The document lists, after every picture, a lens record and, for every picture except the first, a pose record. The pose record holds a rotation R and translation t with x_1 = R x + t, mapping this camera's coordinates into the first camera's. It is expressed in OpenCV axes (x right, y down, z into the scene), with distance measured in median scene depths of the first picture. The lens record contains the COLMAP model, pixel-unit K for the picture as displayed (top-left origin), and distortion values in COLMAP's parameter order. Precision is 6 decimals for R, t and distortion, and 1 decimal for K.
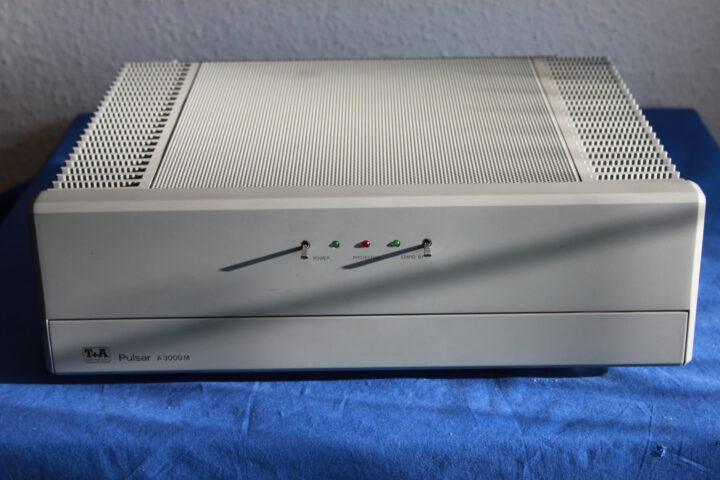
lens RADIAL K [[1352.6, 0, 388.4], [0, 1352.6, 239.9], [0, 0, 1]] dist [0.022544, 0.270649]
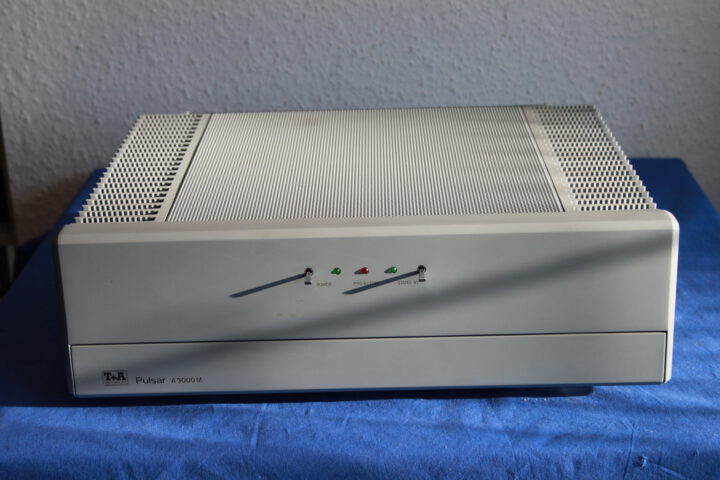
lens RADIAL K [[1352.6, 0, 388.4], [0, 1352.6, 239.9], [0, 0, 1]] dist [0.022544, 0.270649]
pose [[0.999933, -0.009523, -0.006596, 0.008920], [0.009144, 0.998428, -0.055305, 0.036509], [0.007112, 0.055241, 0.998448, -0.074190]]
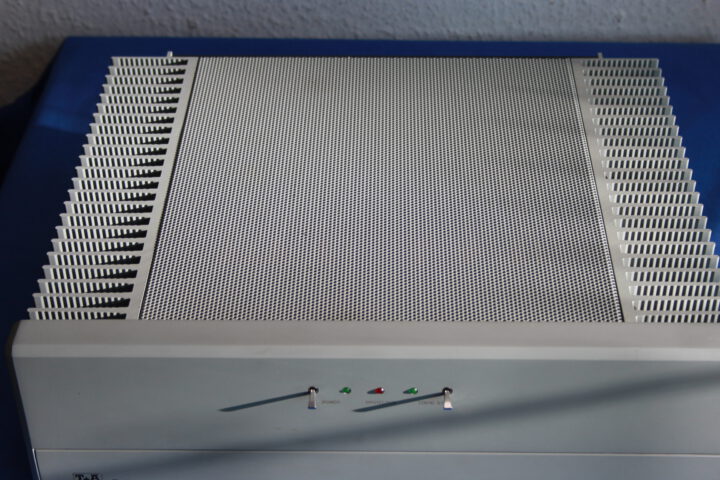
lens RADIAL K [[1352.6, 0, 388.4], [0, 1352.6, 239.9], [0, 0, 1]] dist [0.022544, 0.270649]
pose [[0.999754, 0.021132, -0.006753, -0.006703], [-0.018852, 0.969702, 0.243564, -0.301285], [0.011695, -0.243376, 0.969861, 0.137952]]
